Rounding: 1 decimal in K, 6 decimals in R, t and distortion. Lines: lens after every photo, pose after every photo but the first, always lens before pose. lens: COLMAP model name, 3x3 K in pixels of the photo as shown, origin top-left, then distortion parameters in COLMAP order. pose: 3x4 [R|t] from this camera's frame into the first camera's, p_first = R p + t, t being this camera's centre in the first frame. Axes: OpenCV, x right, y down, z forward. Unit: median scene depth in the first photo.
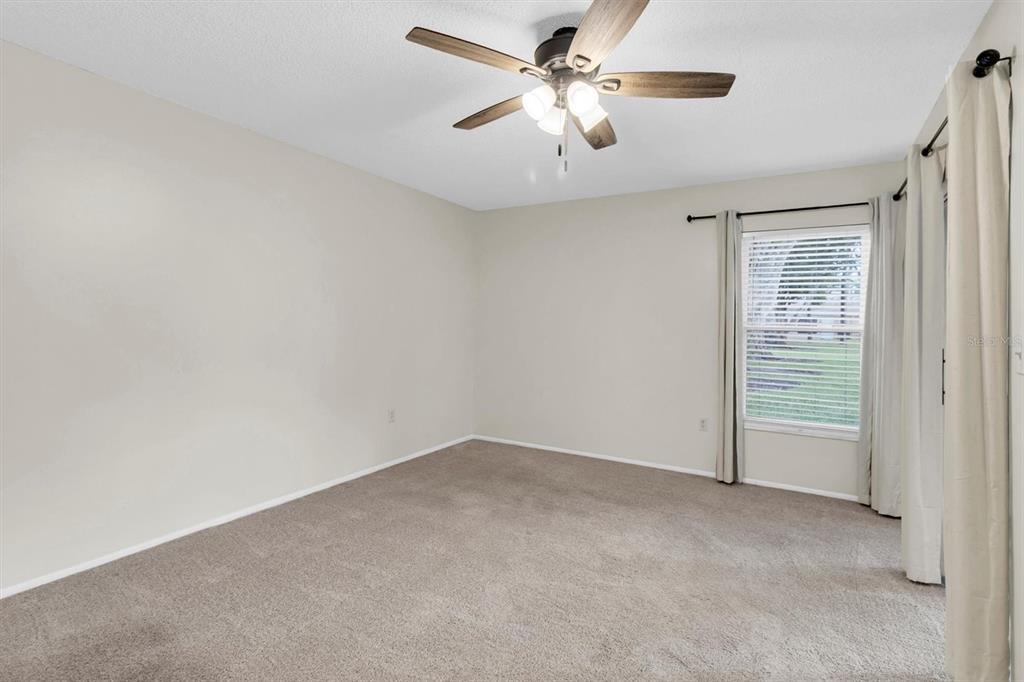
lens RADIAL K [[474.0, 0, 516.7], [0, 474.0, 314.9], [0, 0, 1]] dist [-0.003378, -0.000735]
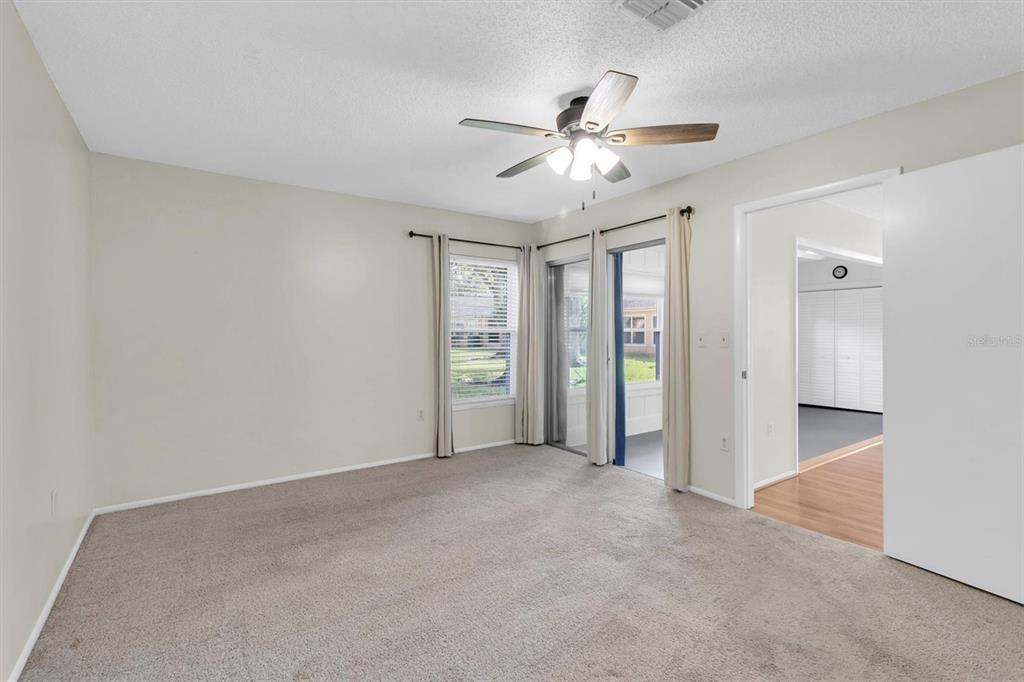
lens RADIAL K [[474.0, 0, 516.1], [0, 474.0, 340.9], [0, 0, 1]] dist [-0.003378, -0.000735]
pose [[0.412302, -0.035716, 0.910347, -0.673190], [-0.009042, 0.999022, 0.043290, -0.003369], [-0.911002, -0.026080, 0.411576, 0.375447]]
